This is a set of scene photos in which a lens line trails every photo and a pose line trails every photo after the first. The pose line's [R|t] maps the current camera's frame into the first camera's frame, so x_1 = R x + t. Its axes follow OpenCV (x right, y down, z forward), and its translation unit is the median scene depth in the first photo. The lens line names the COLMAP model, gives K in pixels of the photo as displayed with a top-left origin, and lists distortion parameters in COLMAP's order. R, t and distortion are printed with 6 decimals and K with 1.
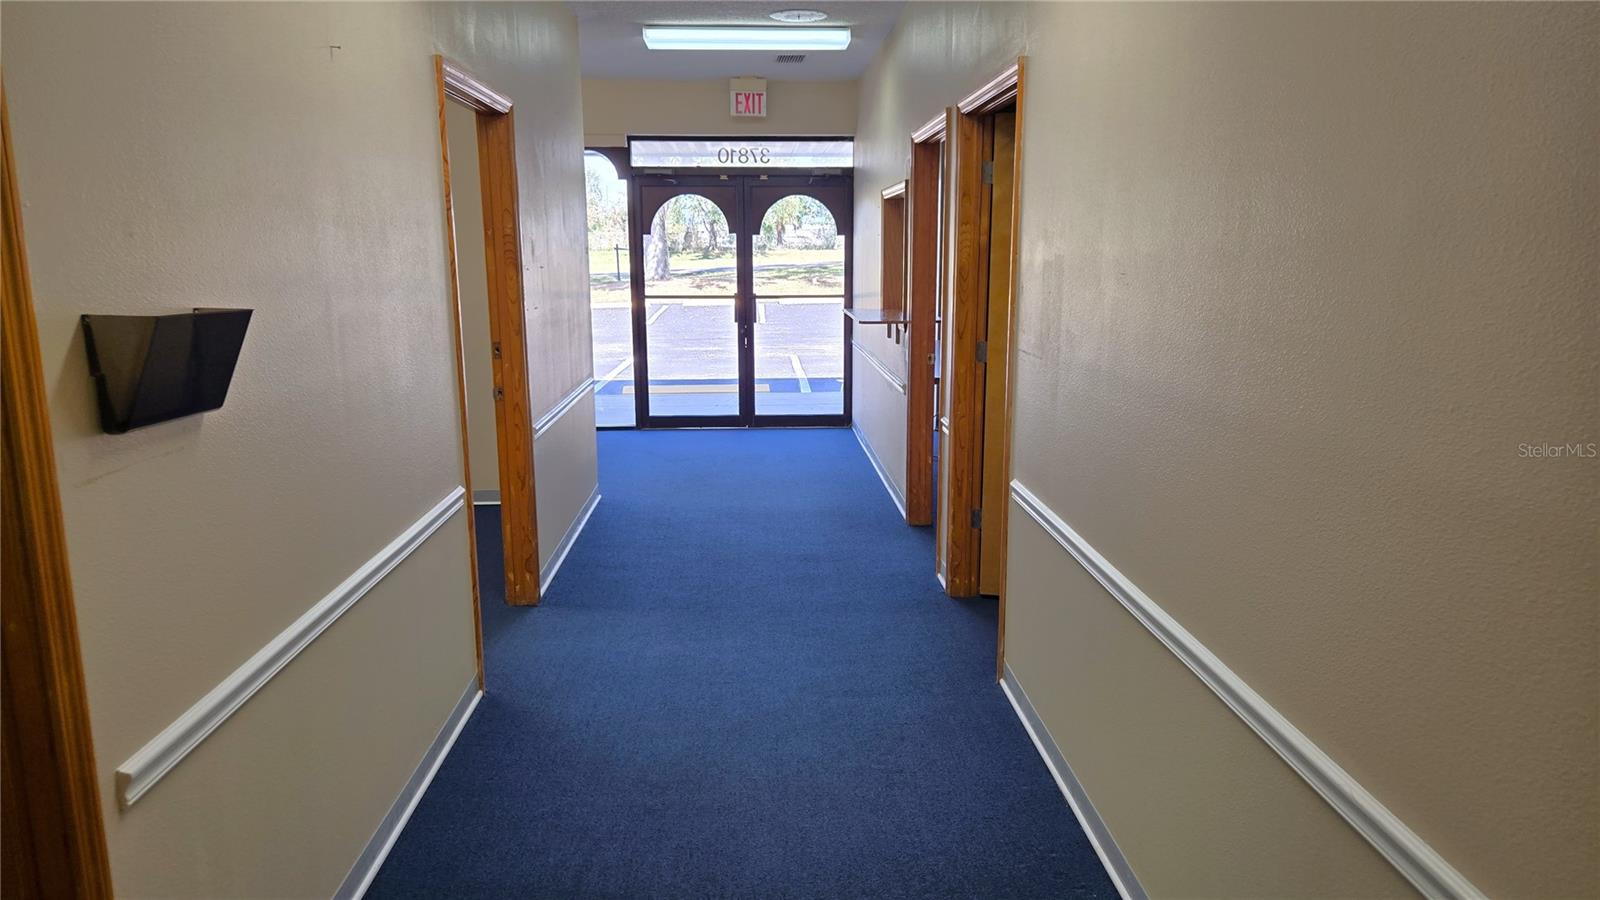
lens RADIAL K [[1081.2, 0, 788.0], [0, 1081.2, 452.3], [0, 0, 1]] dist [0.086231, -0.071872]
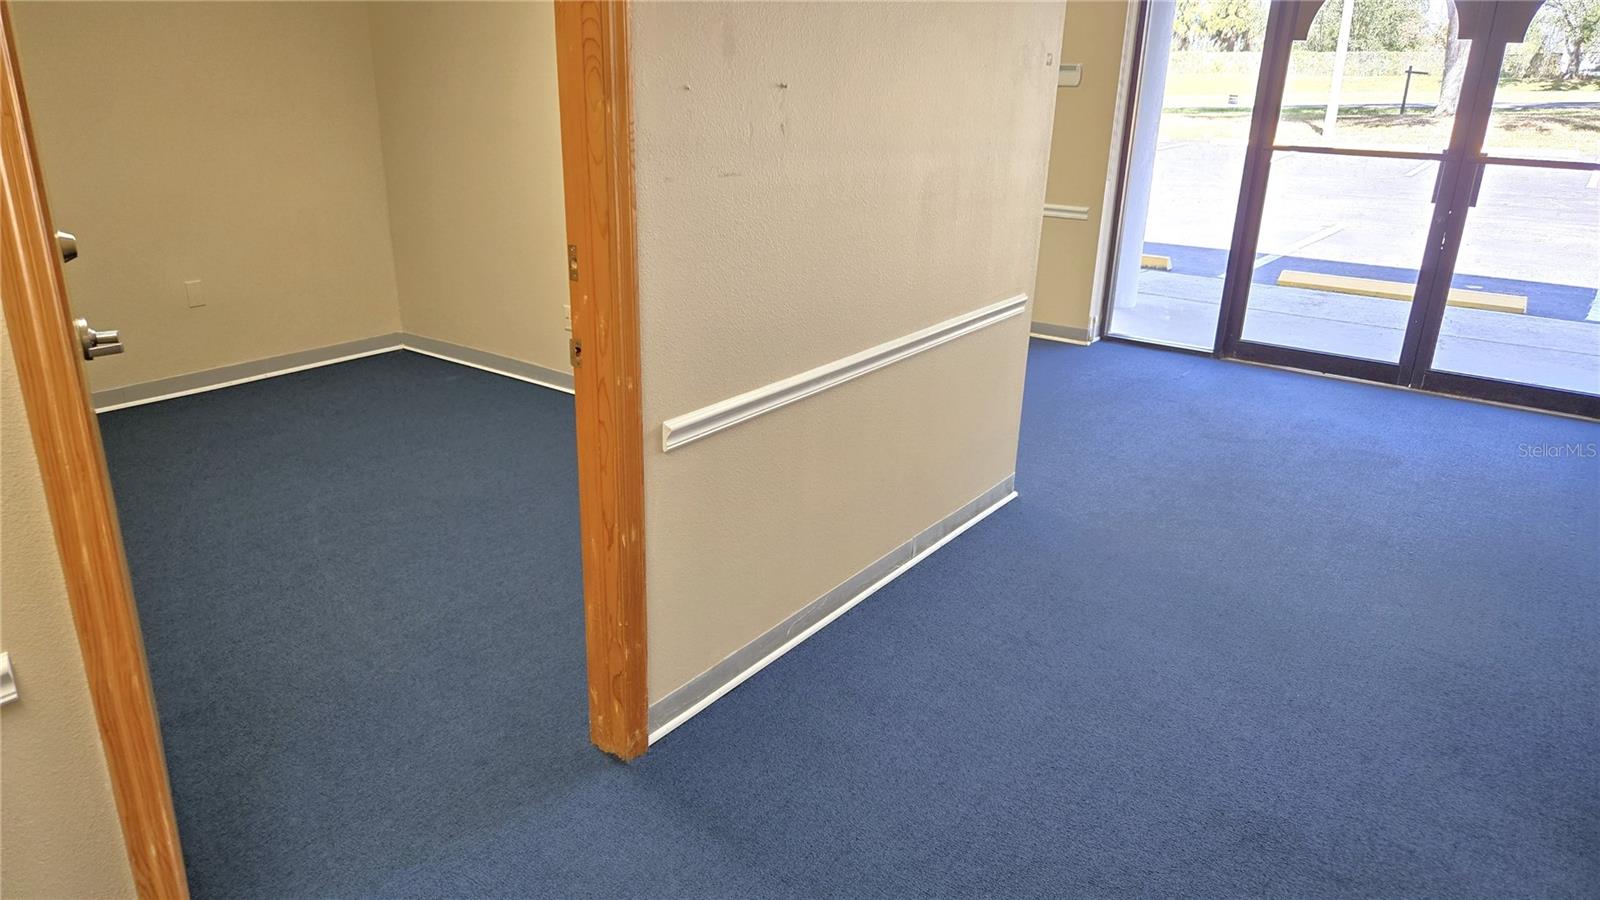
lens RADIAL K [[1081.2, 0, 788.0], [0, 1081.2, 452.3], [0, 0, 1]] dist [0.086231, -0.071872]
pose [[0.788723, 0.230638, -0.569844, 0.045323], [-0.142666, 0.970319, 0.195262, -0.057635], [0.597965, -0.072710, 0.798218, 0.323212]]
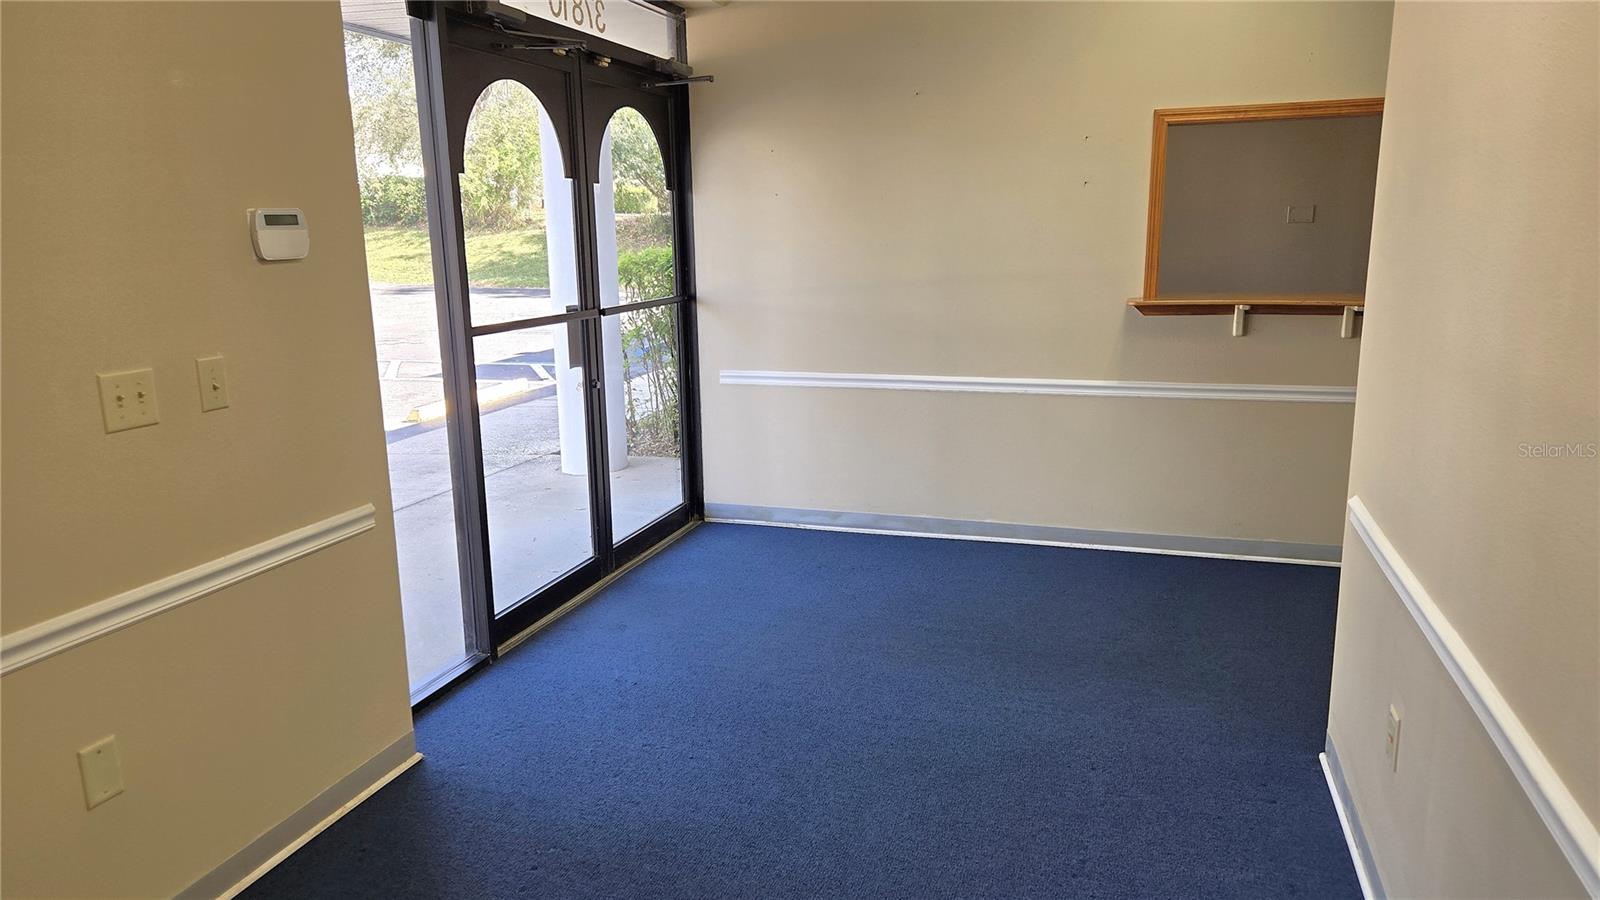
lens RADIAL K [[1081.2, 0, 788.0], [0, 1081.2, 452.3], [0, 0, 1]] dist [0.086231, -0.071872]
pose [[0.364922, -0.196889, 0.909982, -0.444869], [0.192883, 0.972167, 0.132994, -0.128760], [-0.910839, 0.126987, 0.392742, 0.727947]]
